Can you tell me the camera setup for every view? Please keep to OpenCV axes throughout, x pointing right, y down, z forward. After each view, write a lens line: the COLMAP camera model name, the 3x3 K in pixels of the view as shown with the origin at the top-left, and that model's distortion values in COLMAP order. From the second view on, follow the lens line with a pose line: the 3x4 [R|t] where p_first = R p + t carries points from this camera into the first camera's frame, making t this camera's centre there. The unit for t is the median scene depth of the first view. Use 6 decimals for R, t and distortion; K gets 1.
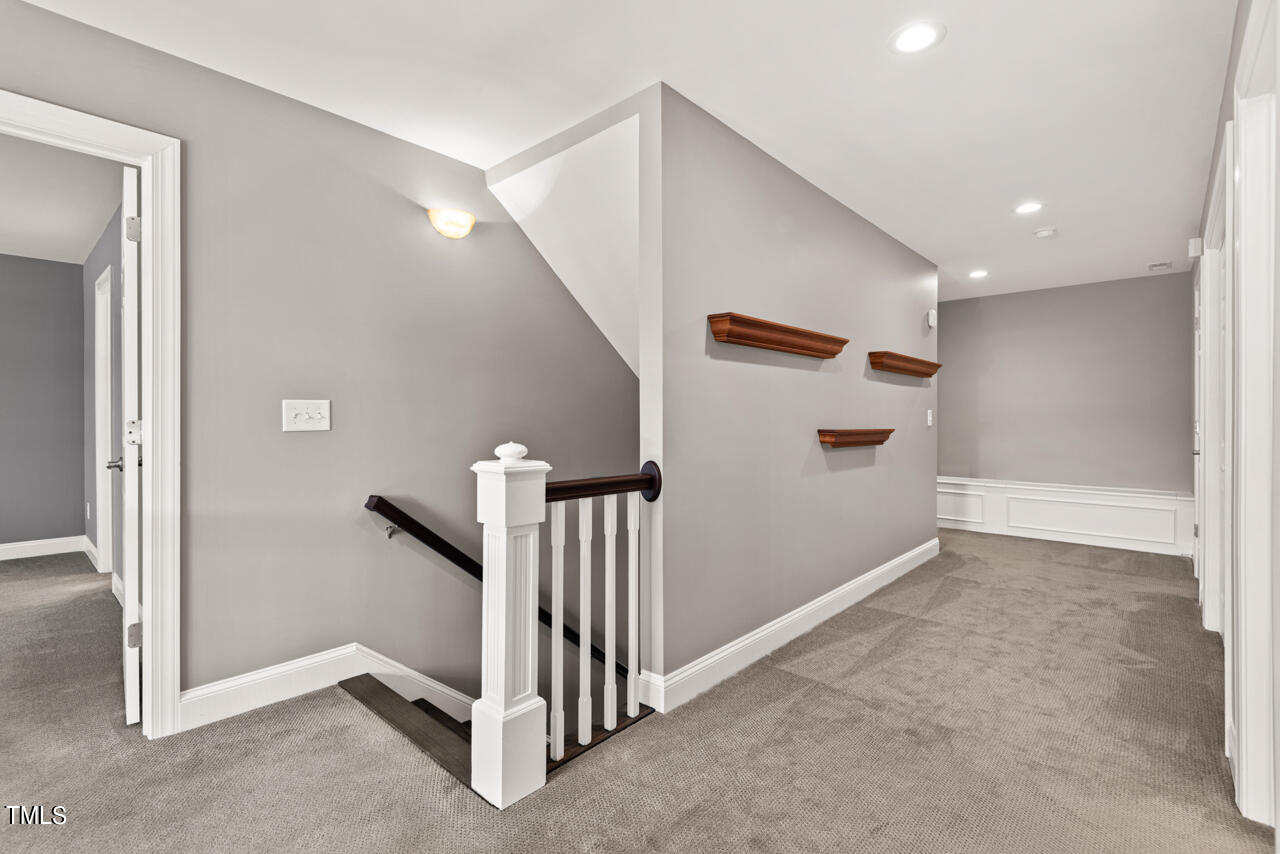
lens RADIAL K [[575.0, 0, 642.4], [0, 575.0, 420.8], [0, 0, 1]] dist [0.036613, -0.023729]
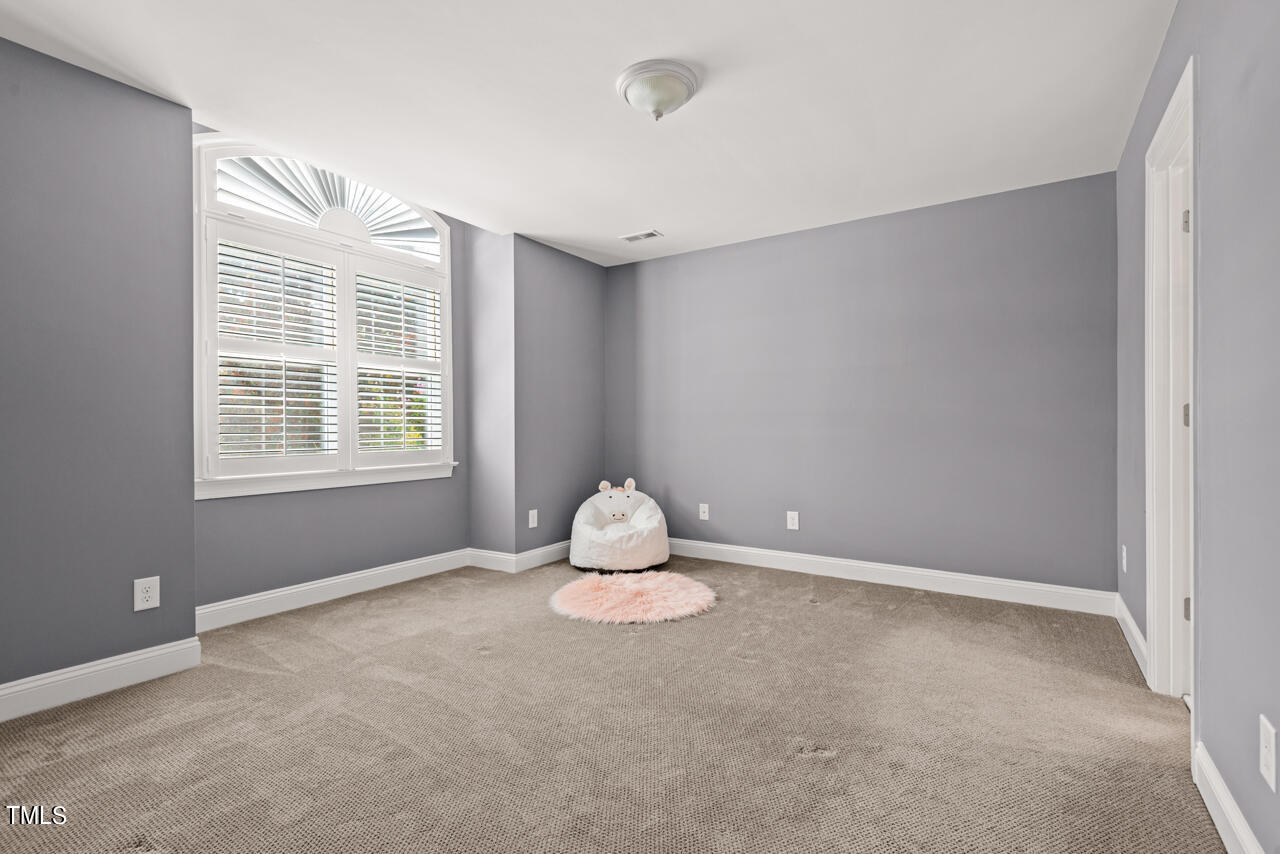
lens RADIAL K [[575.0, 0, 642.4], [0, 575.0, 420.8], [0, 0, 1]] dist [0.036613, -0.023729]
pose [[0.150808, -0.005672, -0.988547, -0.808349], [-0.005390, 0.999964, -0.006560, 0.026180], [0.988548, 0.006318, 0.150772, 0.776868]]
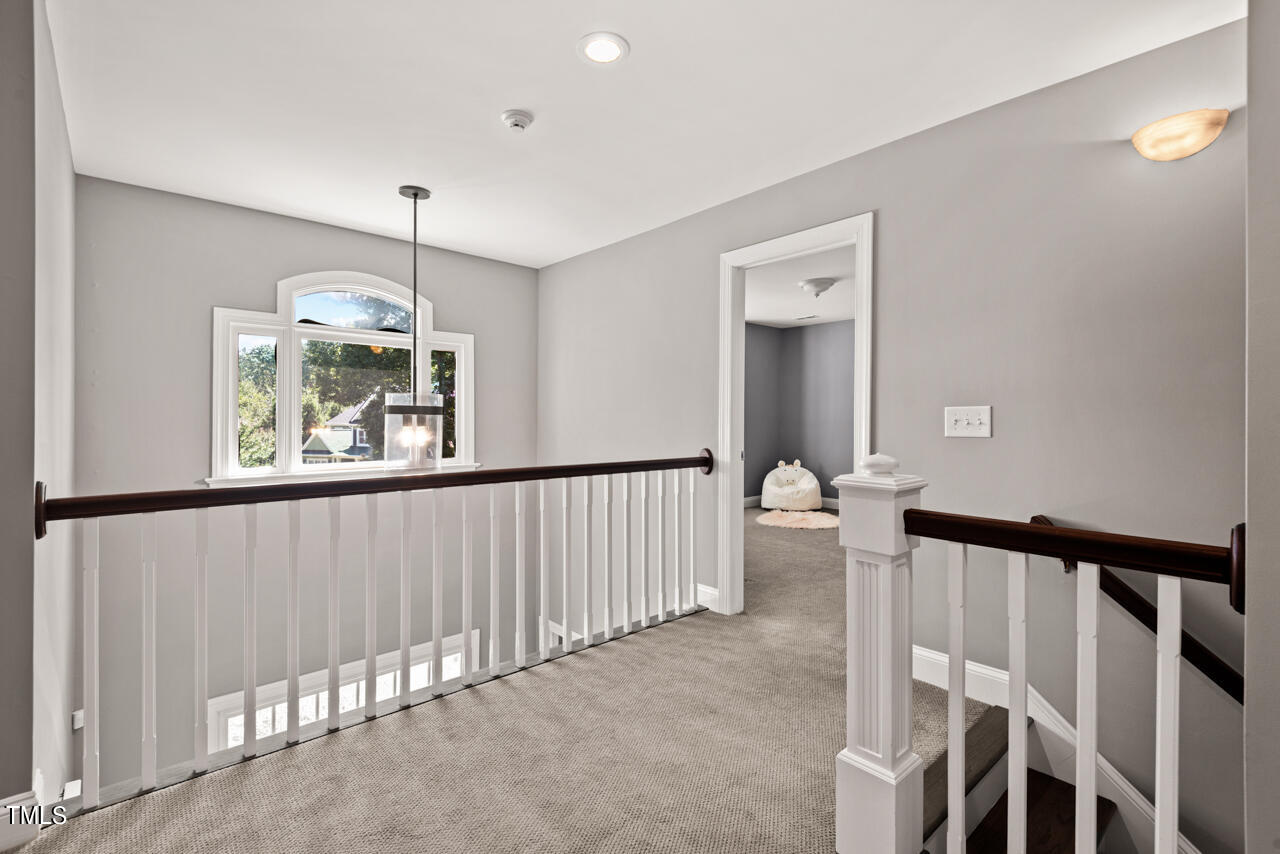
lens RADIAL K [[575.0, 0, 642.4], [0, 575.0, 420.8], [0, 0, 1]] dist [0.036613, -0.023729]
pose [[-0.107745, 0.001626, -0.994177, 0.475592], [-0.011343, 0.999932, 0.002865, -0.006809], [0.994114, 0.011586, -0.107719, 0.530833]]
